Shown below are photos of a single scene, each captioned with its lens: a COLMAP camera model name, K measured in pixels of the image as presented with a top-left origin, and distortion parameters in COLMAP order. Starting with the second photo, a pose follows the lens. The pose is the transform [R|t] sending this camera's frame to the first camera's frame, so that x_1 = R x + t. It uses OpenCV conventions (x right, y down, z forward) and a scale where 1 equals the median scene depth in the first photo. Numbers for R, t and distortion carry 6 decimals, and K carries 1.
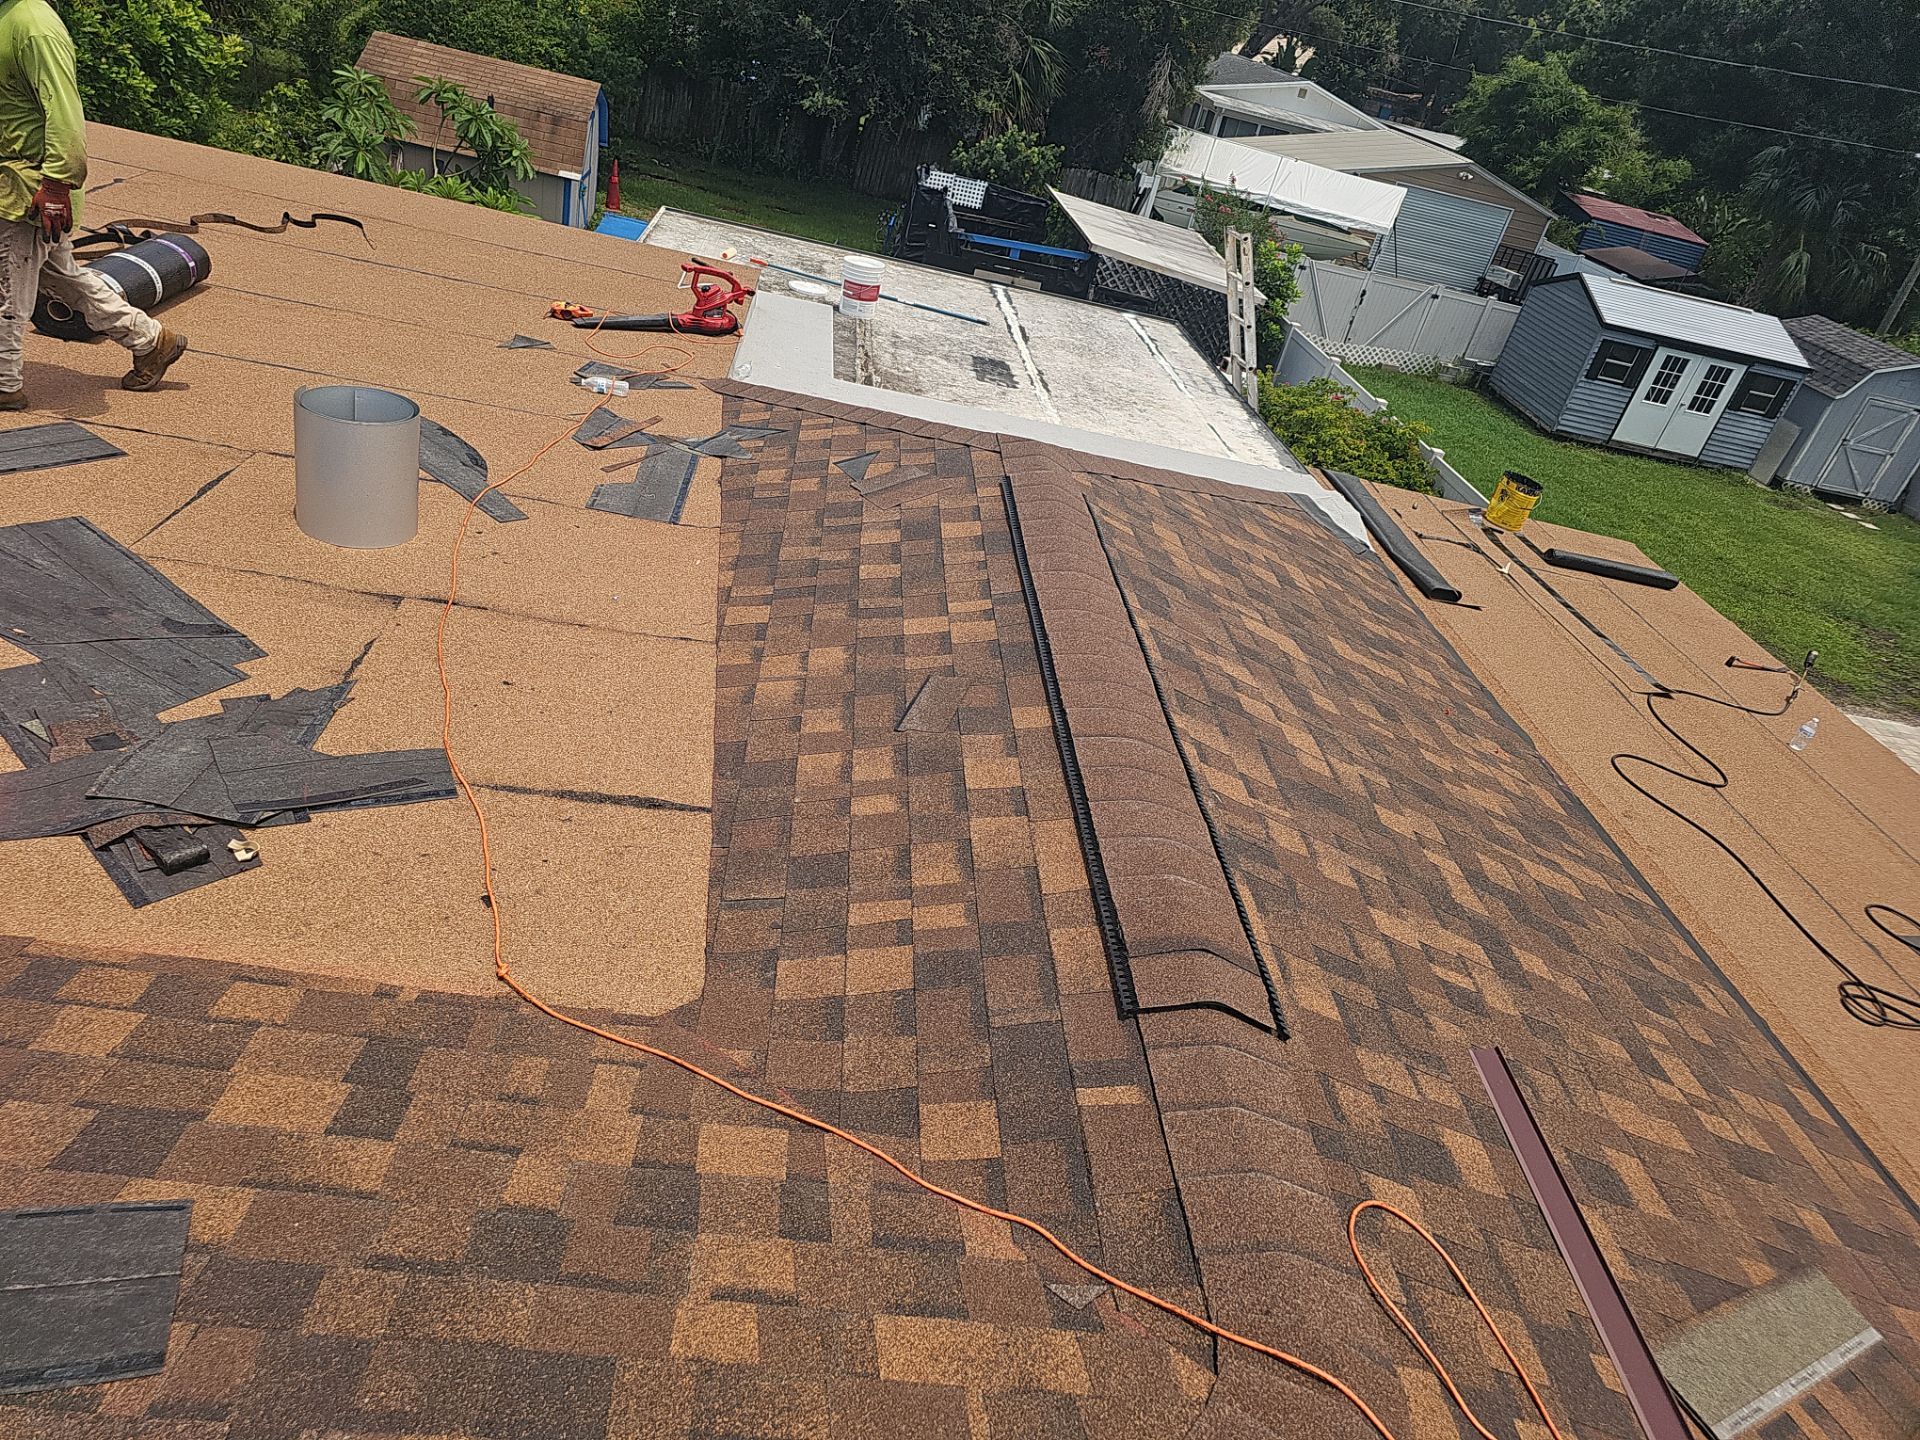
lens RADIAL K [[1291.7, 0, 938.5], [0, 1291.7, 724.3], [0, 0, 1]] dist [0.056512, -0.051548]
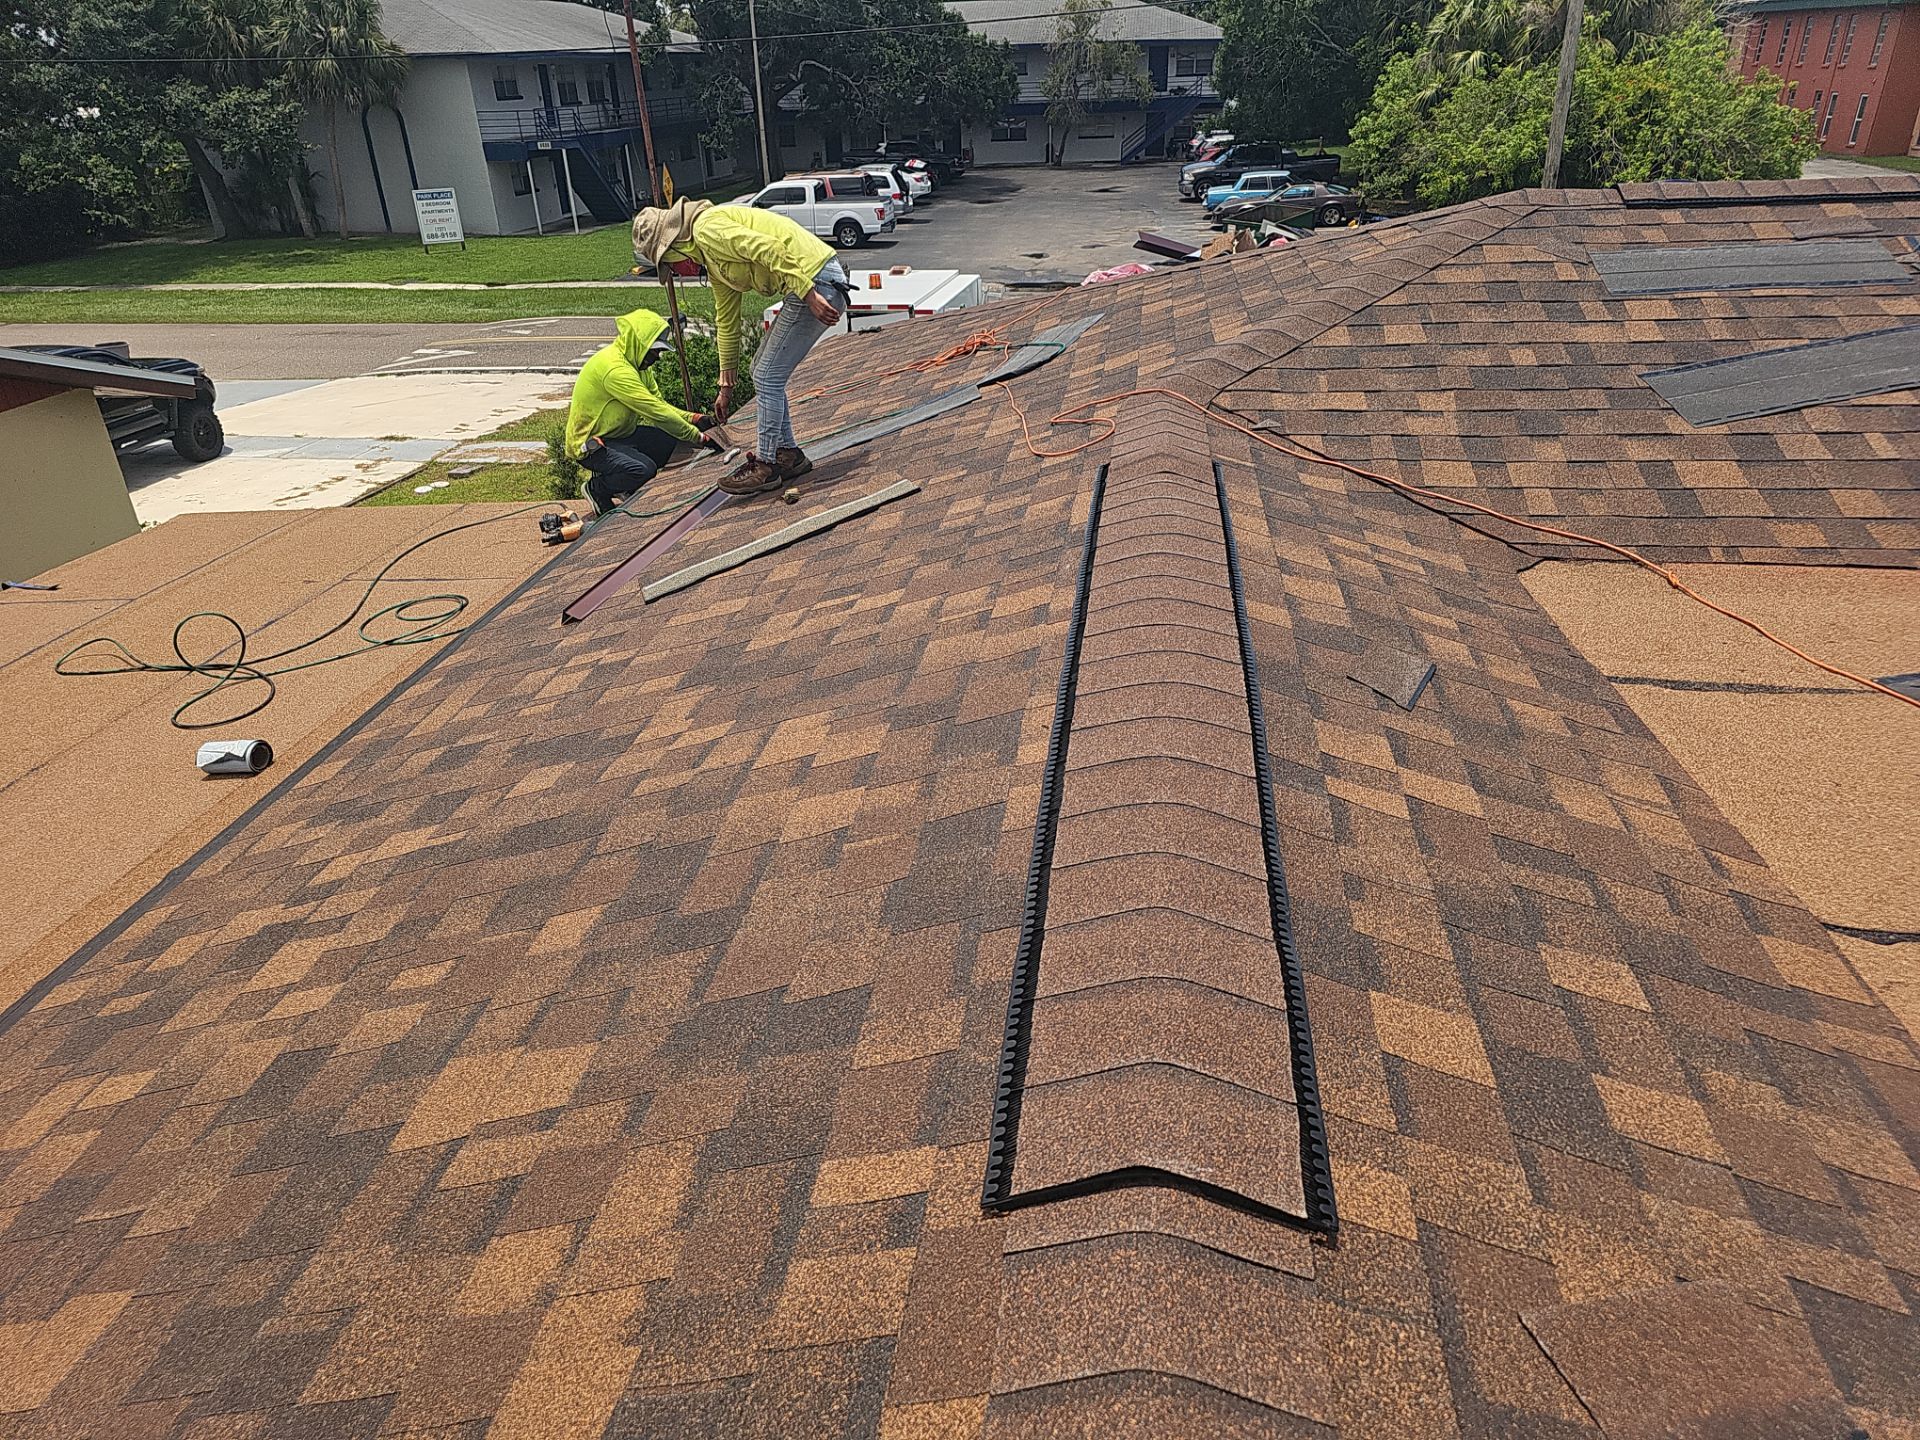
lens RADIAL K [[1291.7, 0, 938.5], [0, 1291.7, 724.3], [0, 0, 1]] dist [0.056512, -0.051548]
pose [[-0.962508, -0.255678, 0.090597, 0.185425], [-0.054314, 0.508886, 0.859119, -0.672996], [-0.265761, 0.821988, -0.503694, 1.577048]]
